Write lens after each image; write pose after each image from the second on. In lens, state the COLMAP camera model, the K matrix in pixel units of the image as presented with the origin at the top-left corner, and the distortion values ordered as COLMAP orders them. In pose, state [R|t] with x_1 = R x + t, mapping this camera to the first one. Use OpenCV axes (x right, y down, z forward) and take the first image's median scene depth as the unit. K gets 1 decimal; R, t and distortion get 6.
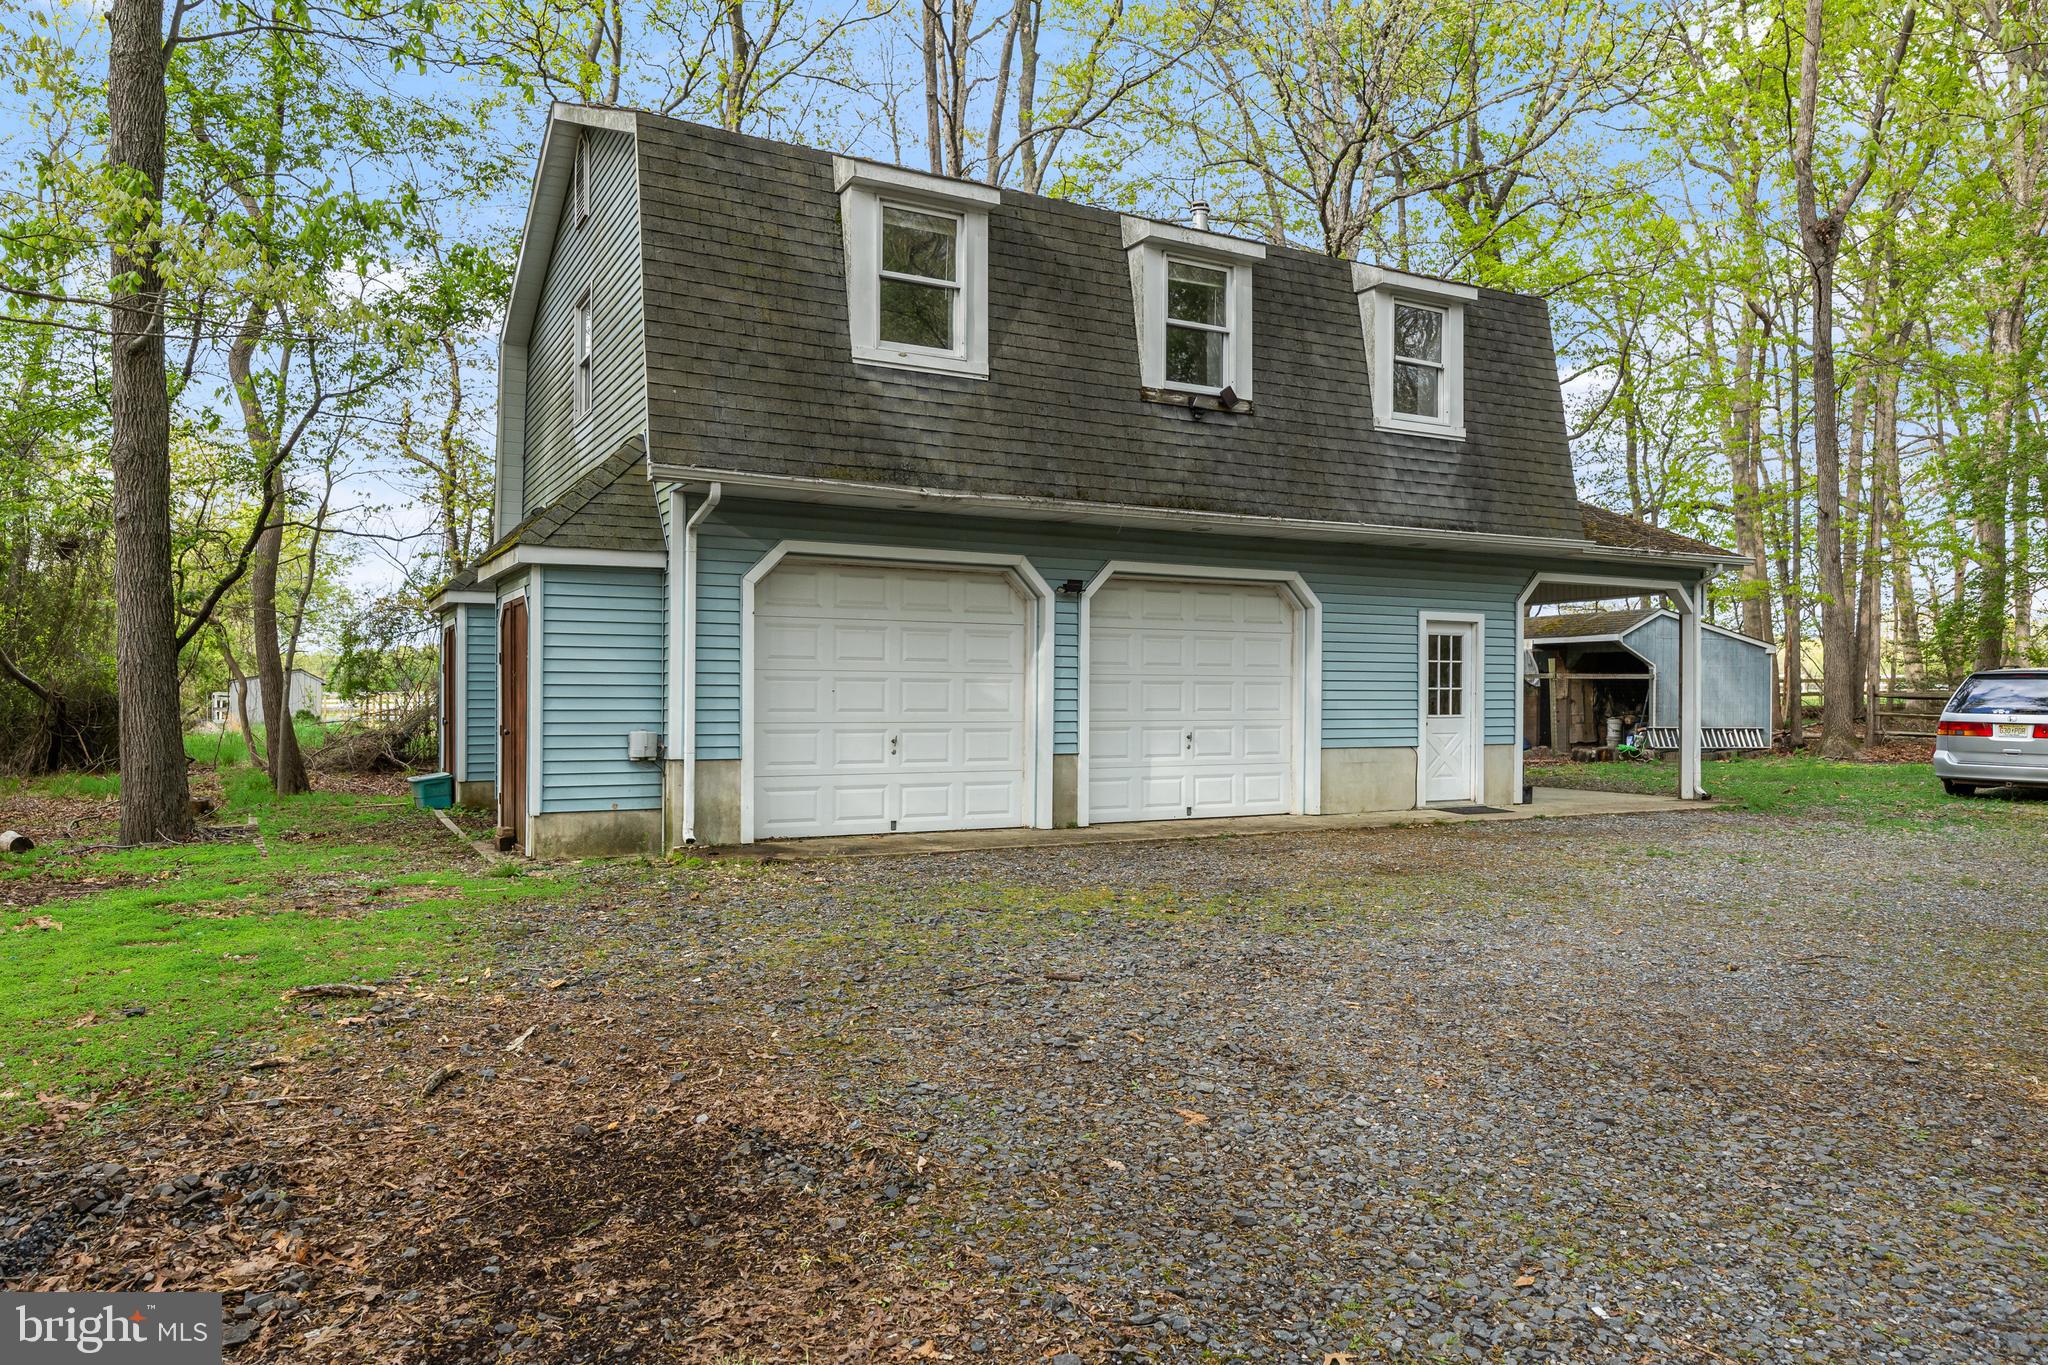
lens RADIAL K [[1328.7, 0, 1024.0], [0, 1328.7, 682.5], [0, 0, 1]] dist [0.003094, 0.000229]
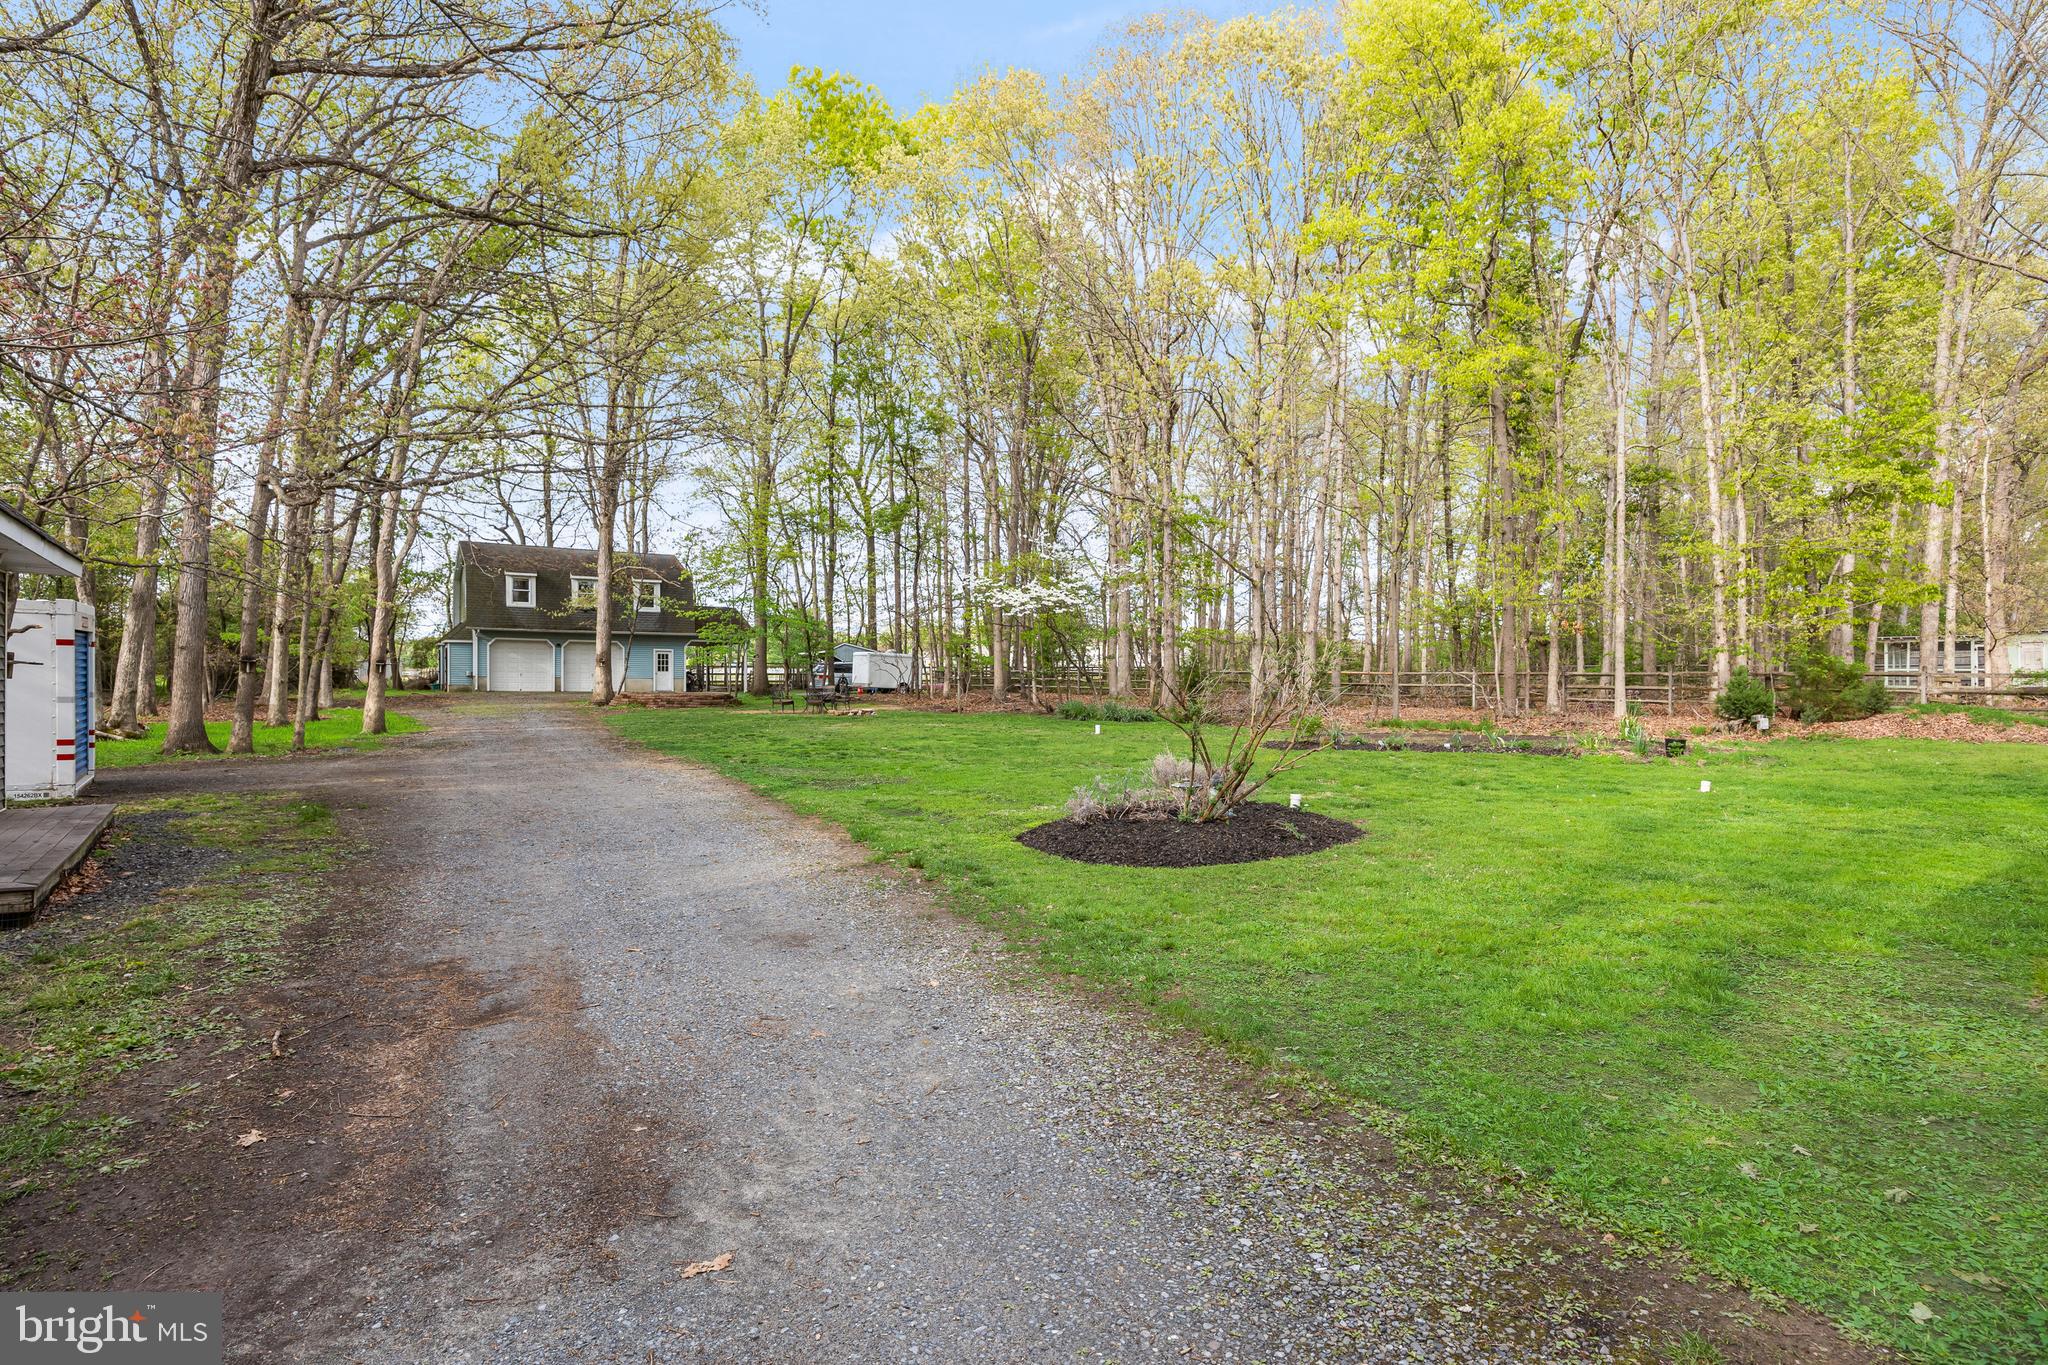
lens RADIAL K [[1106.5, 0, 1024.0], [0, 1106.5, 682.5], [0, 0, 1]] dist [0.003391, 0.000316]
pose [[0.999423, 0.006118, 0.033411, 1.829617], [-0.006470, 0.999925, 0.010424, 0.018772], [-0.033344, -0.010634, 0.999387, -3.621621]]
